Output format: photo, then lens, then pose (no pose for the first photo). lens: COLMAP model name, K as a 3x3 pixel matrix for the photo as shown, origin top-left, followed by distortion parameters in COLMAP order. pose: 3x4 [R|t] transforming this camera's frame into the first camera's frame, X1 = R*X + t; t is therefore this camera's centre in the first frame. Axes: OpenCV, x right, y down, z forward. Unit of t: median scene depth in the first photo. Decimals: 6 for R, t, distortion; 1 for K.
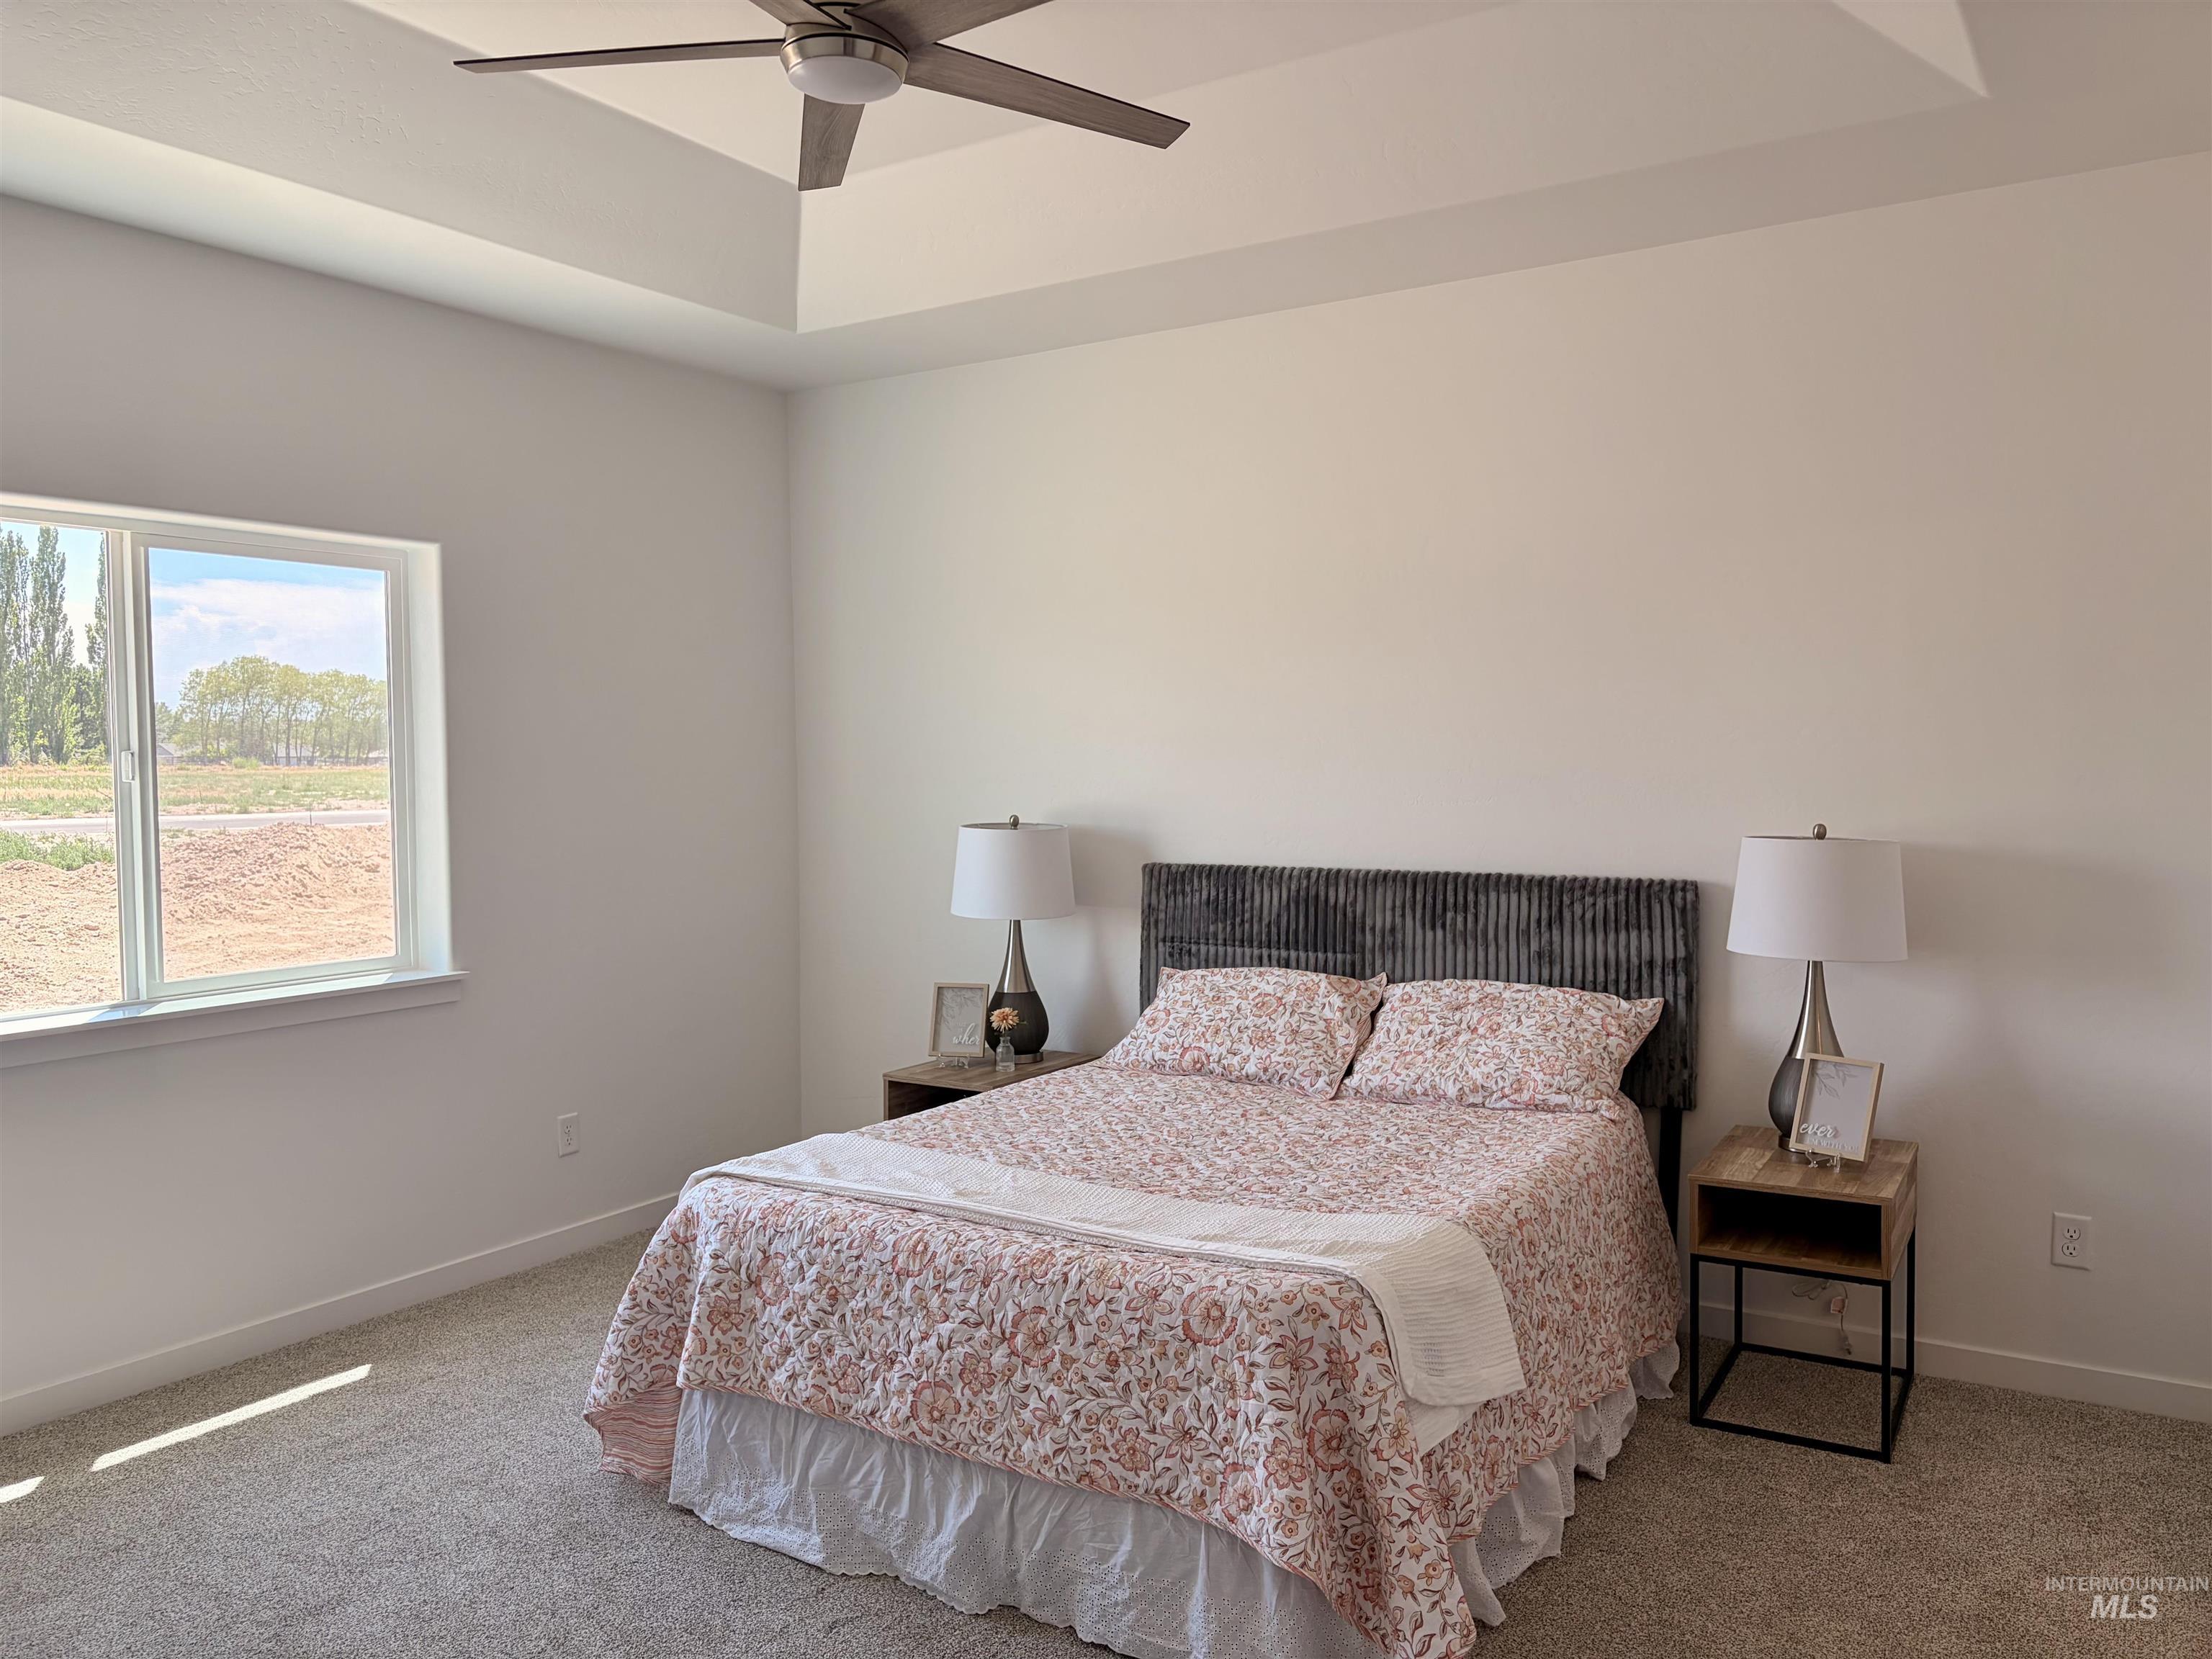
lens RADIAL K [[1676.4, 0, 1091.2], [0, 1676.4, 835.1], [0, 0, 1]] dist [0.035553, -0.039470]
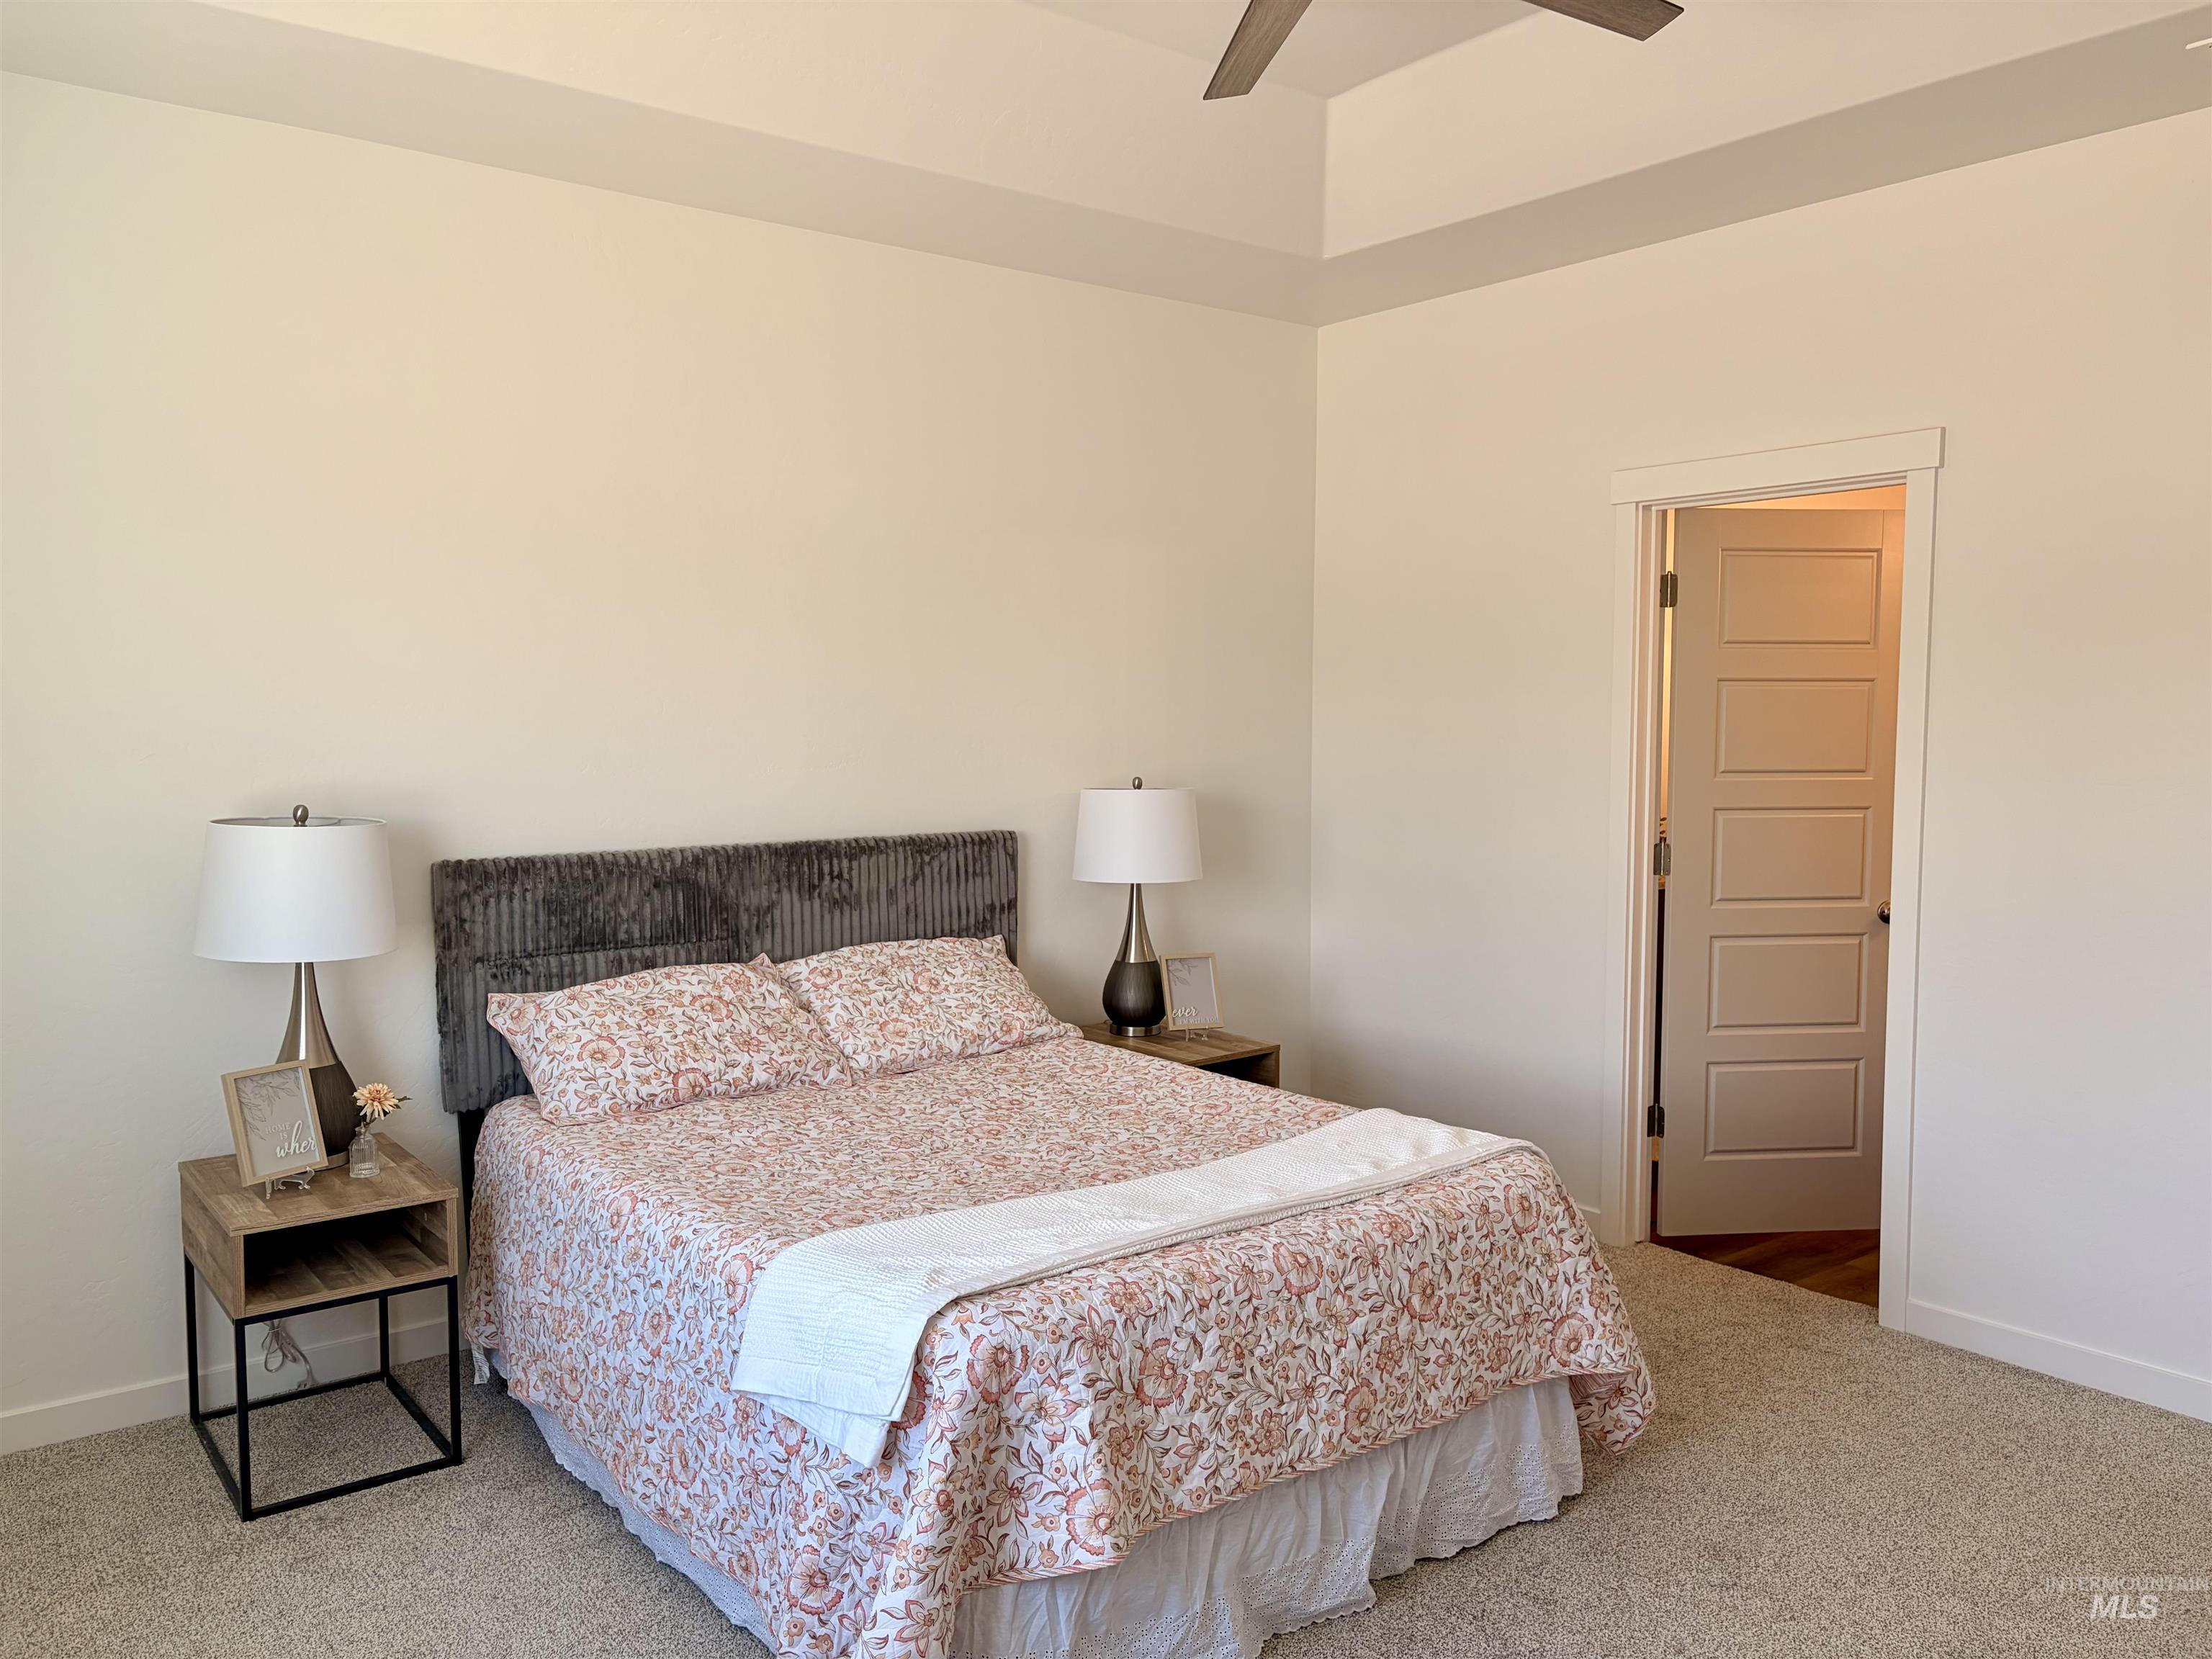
lens RADIAL K [[1676.4, 0, 1088.4], [0, 1676.4, 820.2], [0, 0, 1]] dist [0.035553, -0.039470]
pose [[0.350156, -0.060178, 0.934756, -0.943131], [0.046270, 0.997827, 0.046906, -0.041442], [-0.935548, 0.026827, 0.352179, 0.741502]]
